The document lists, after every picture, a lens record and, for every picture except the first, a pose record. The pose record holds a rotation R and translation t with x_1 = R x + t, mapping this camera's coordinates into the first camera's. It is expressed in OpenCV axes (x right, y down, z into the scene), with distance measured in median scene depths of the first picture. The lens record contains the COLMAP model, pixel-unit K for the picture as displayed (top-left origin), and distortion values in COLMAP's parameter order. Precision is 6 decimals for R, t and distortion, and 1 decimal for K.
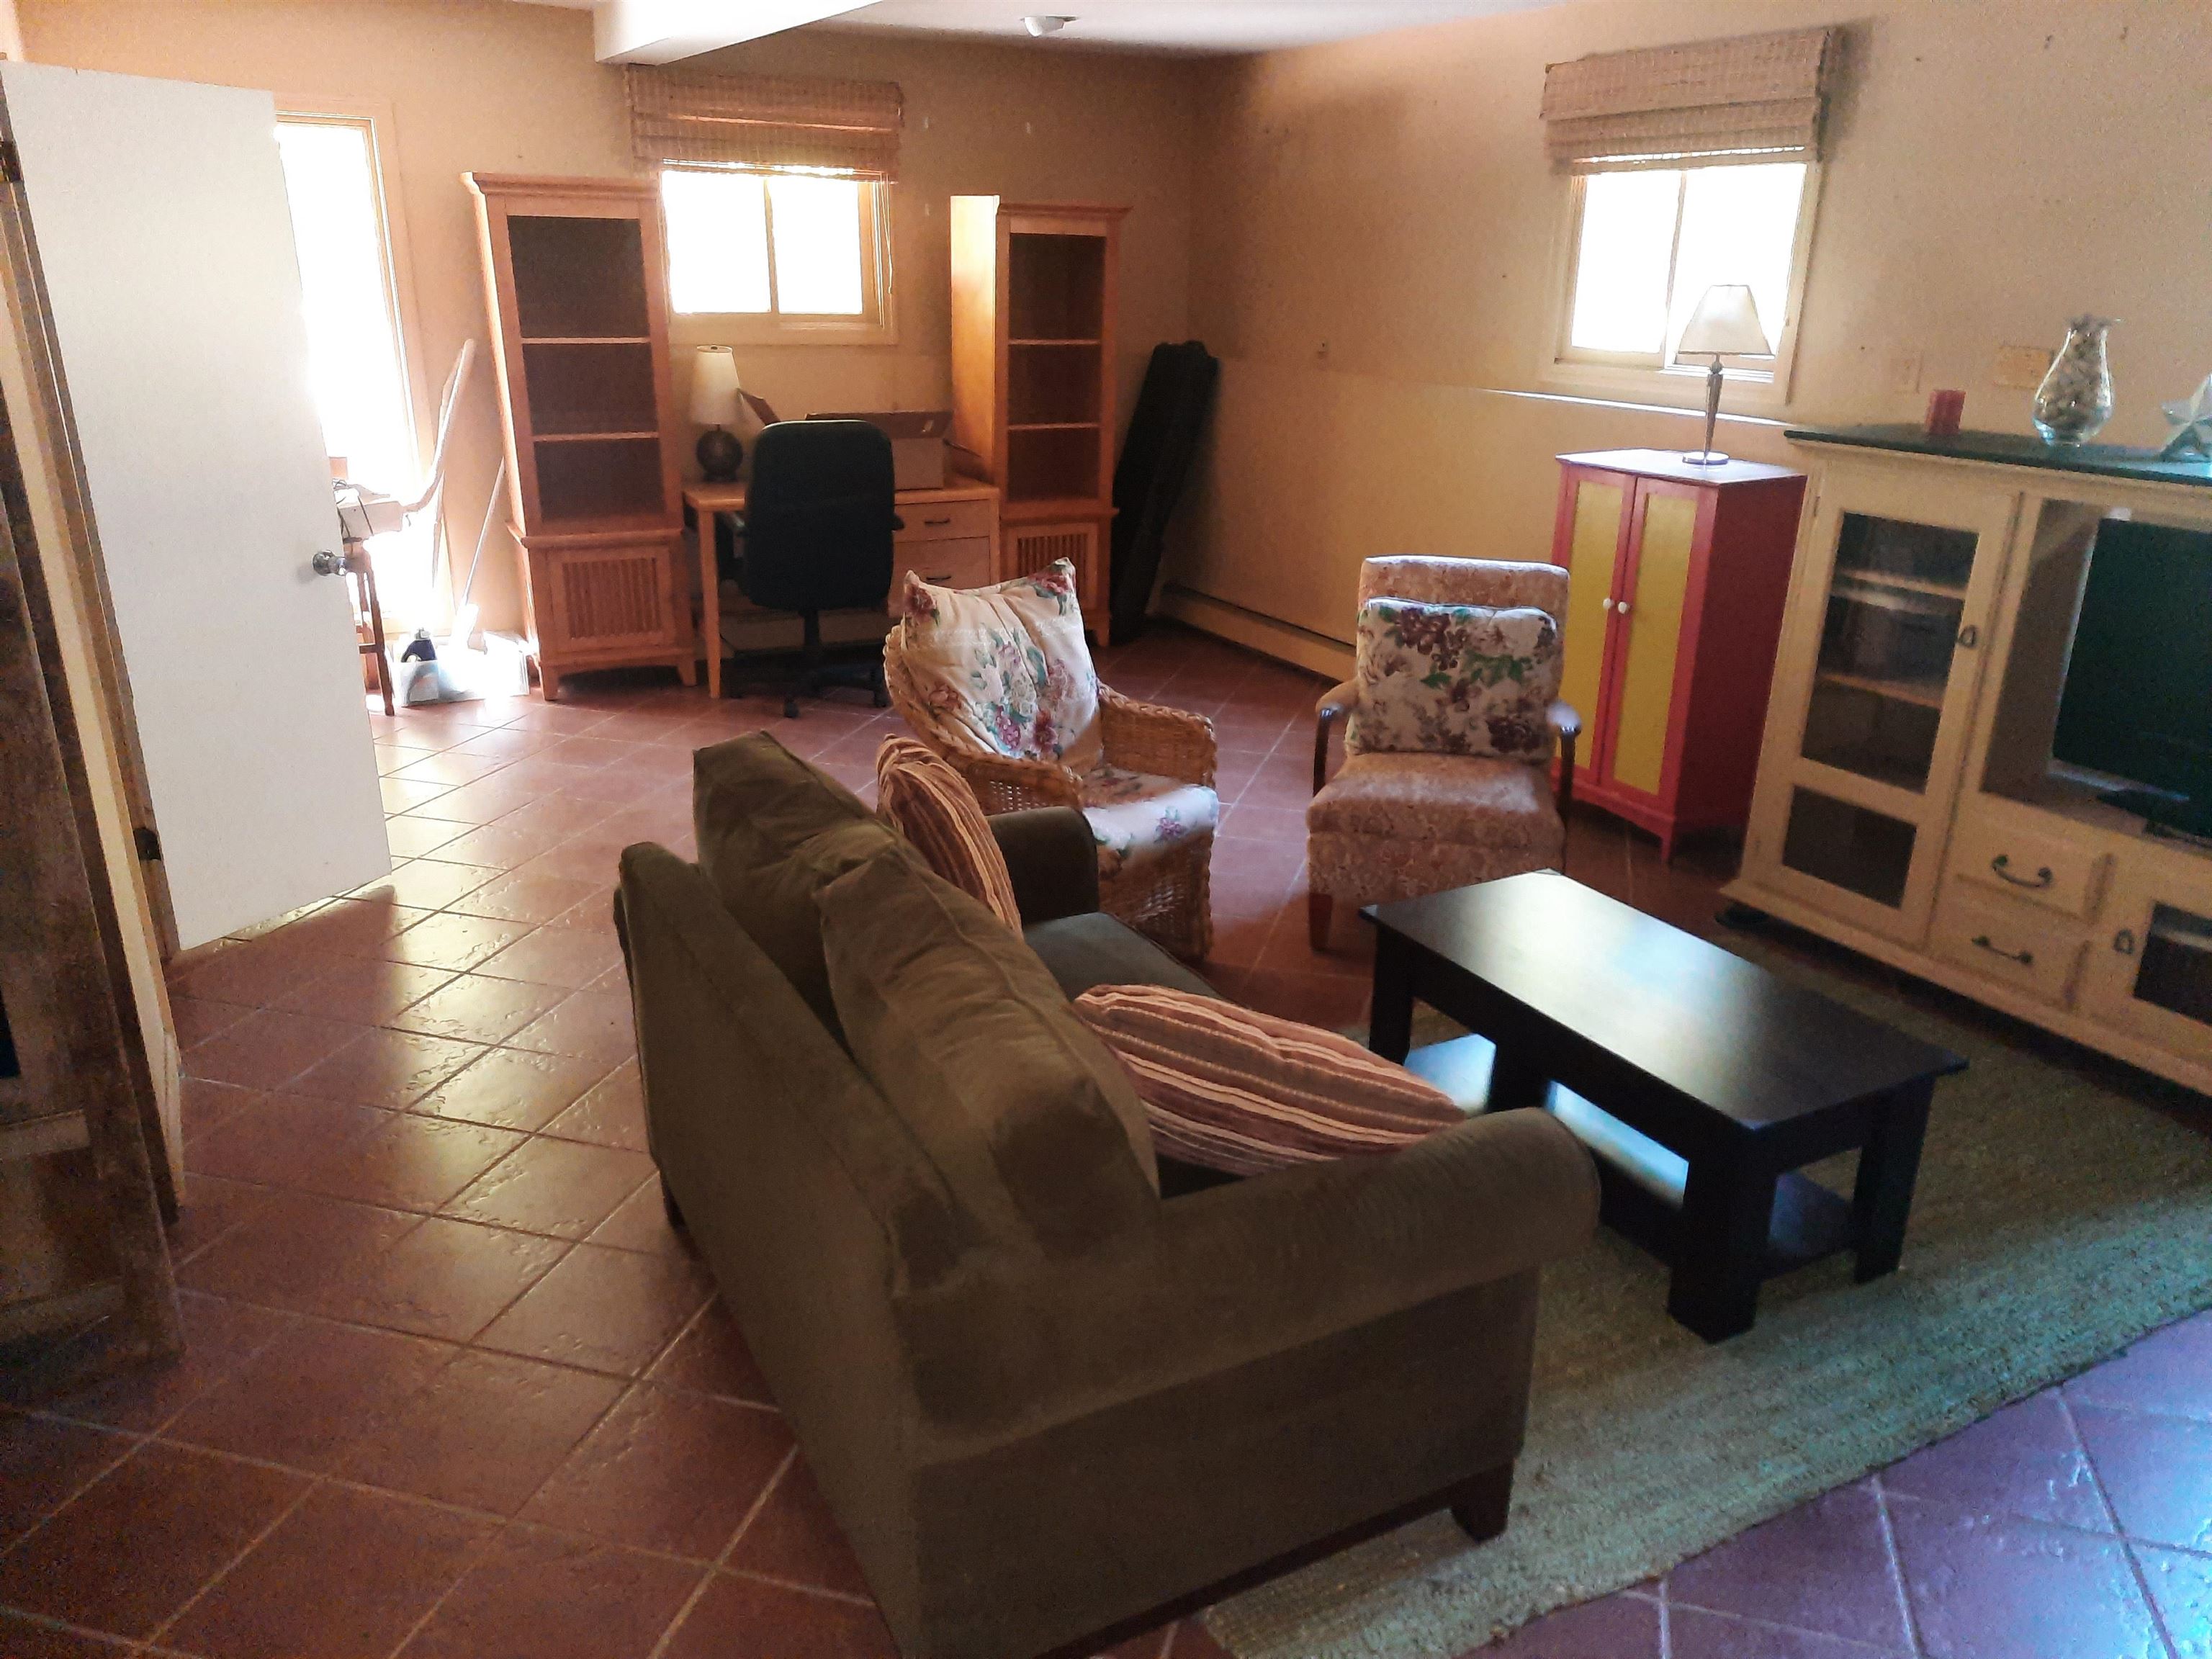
lens RADIAL K [[1618.7, 0, 1115.7], [0, 1618.7, 839.7], [0, 0, 1]] dist [0.075366, -0.064404]
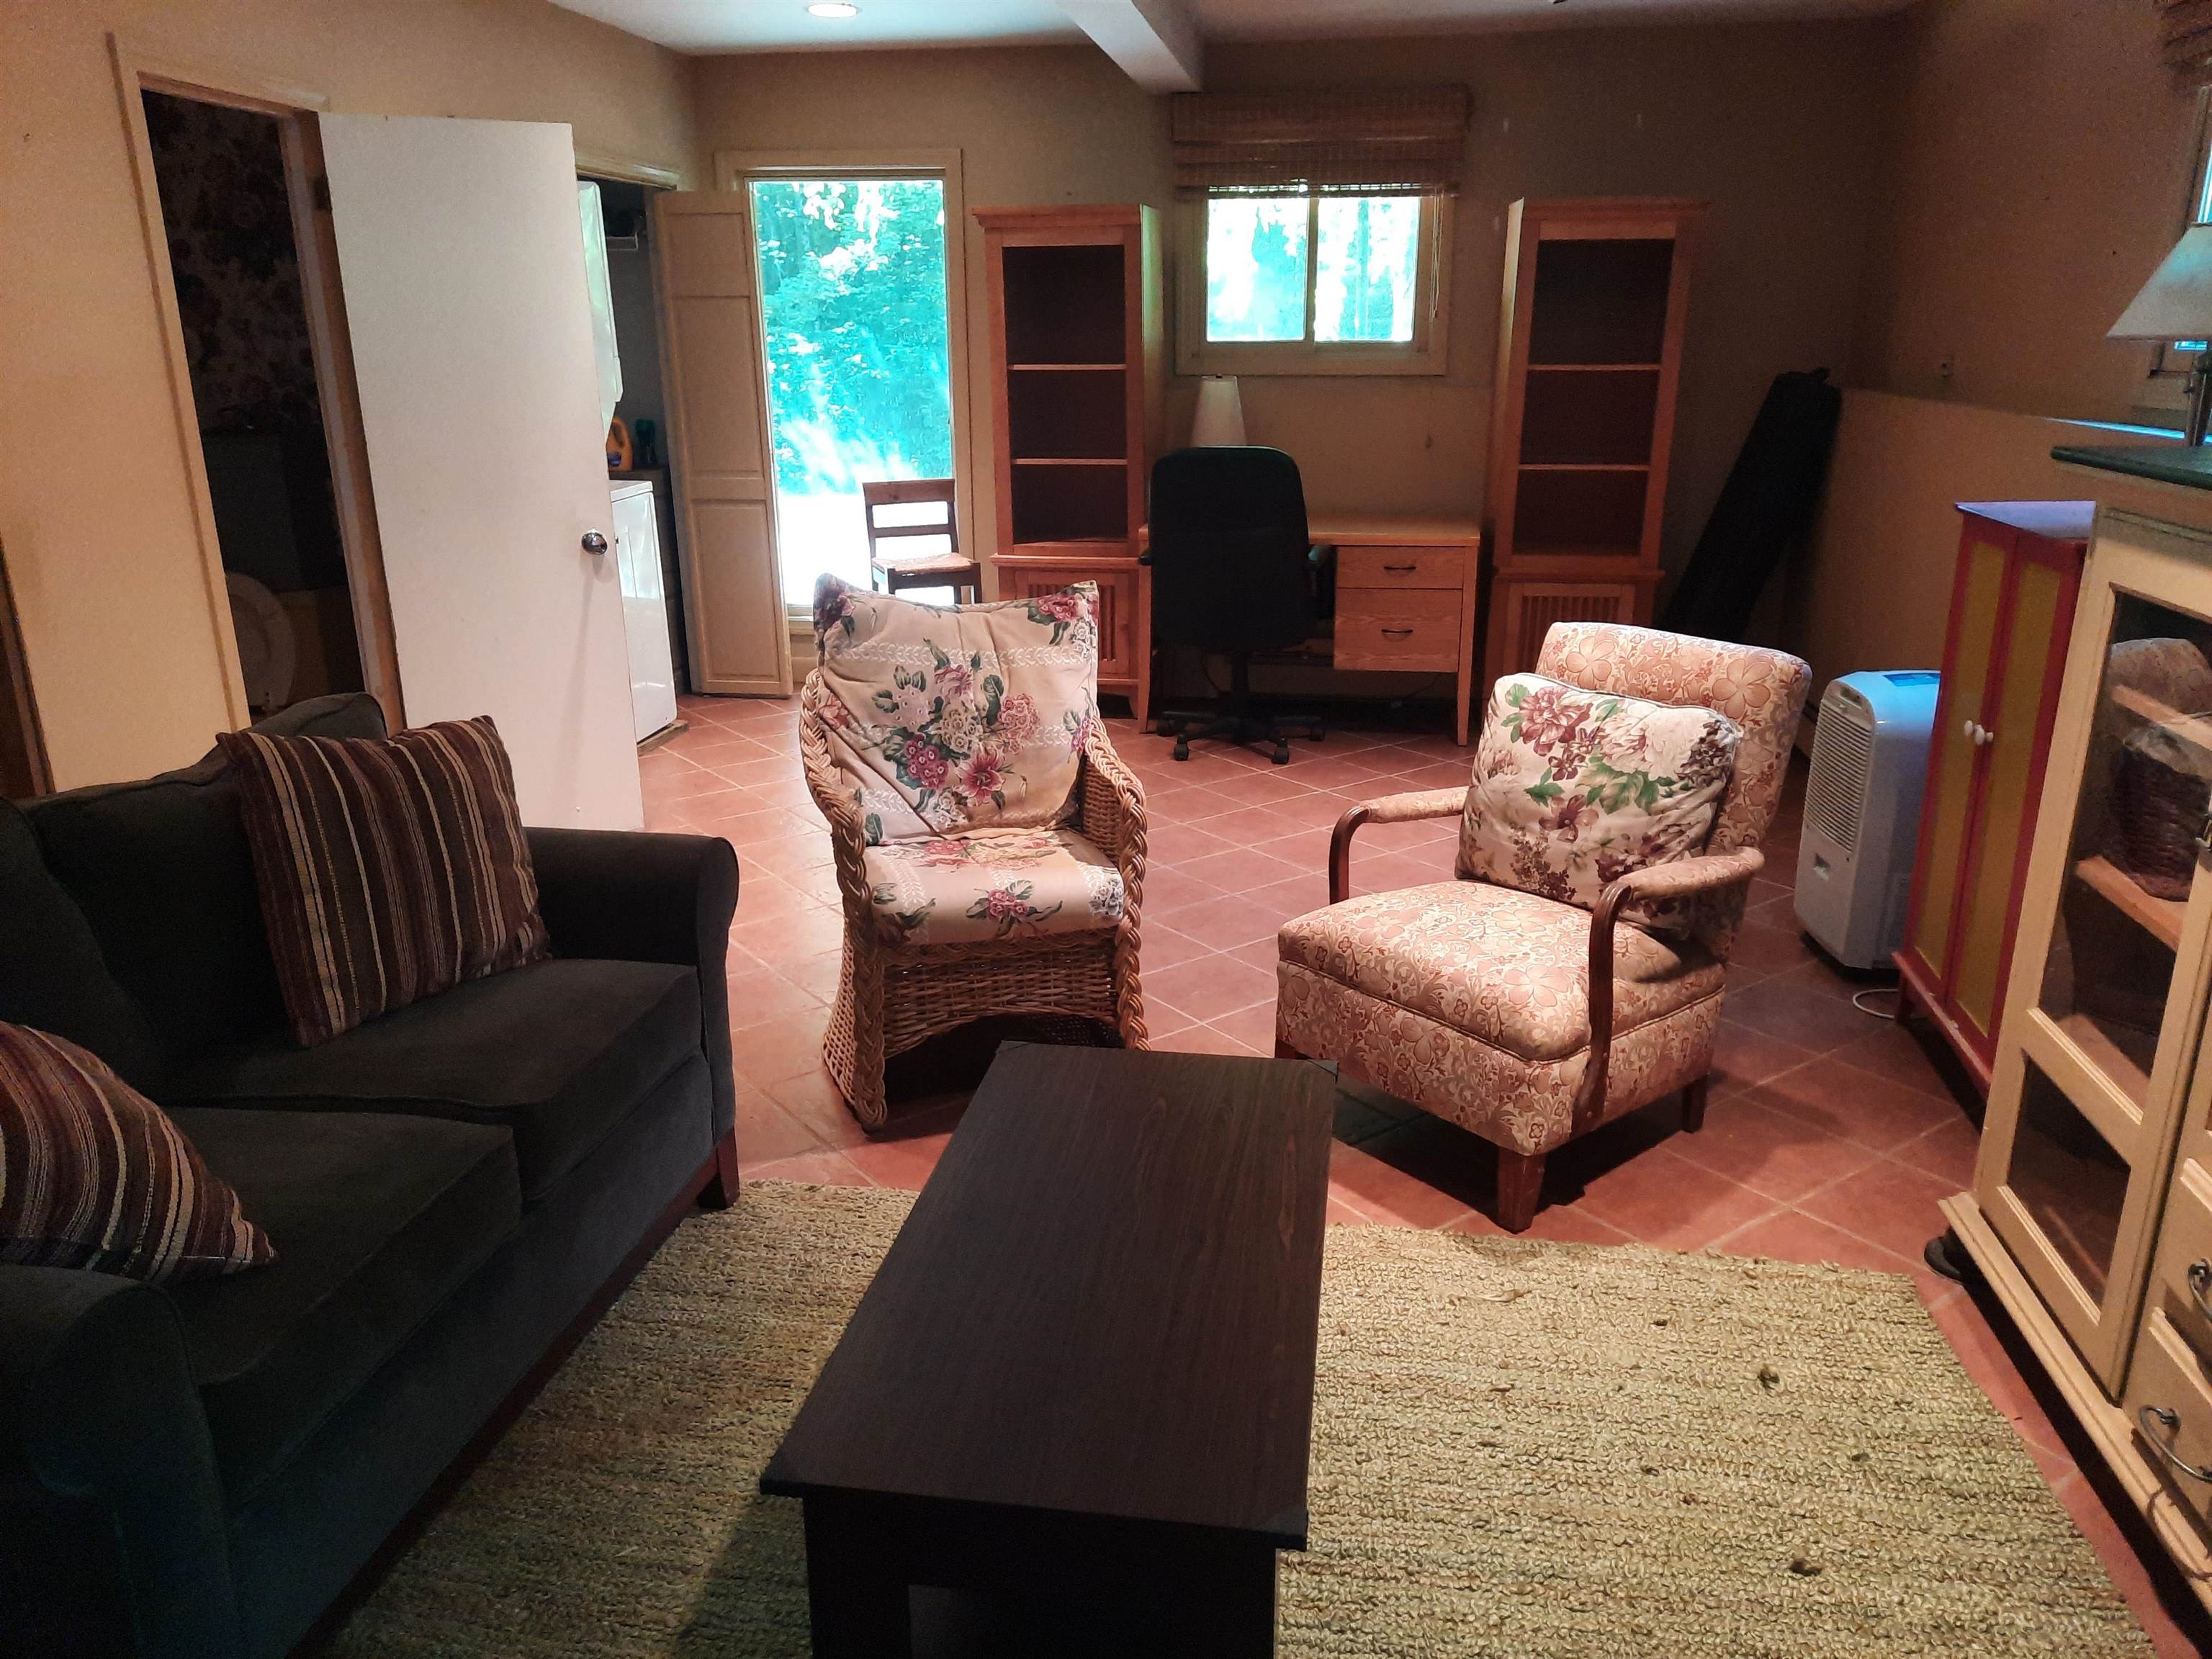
lens RADIAL K [[1618.7, 0, 1115.7], [0, 1618.7, 839.7], [0, 0, 1]] dist [0.075366, -0.064404]
pose [[0.796700, 0.162478, -0.582126, 0.464224], [-0.188583, 0.981927, 0.015973, -0.053526], [0.574200, 0.097053, 0.812942, 0.311832]]
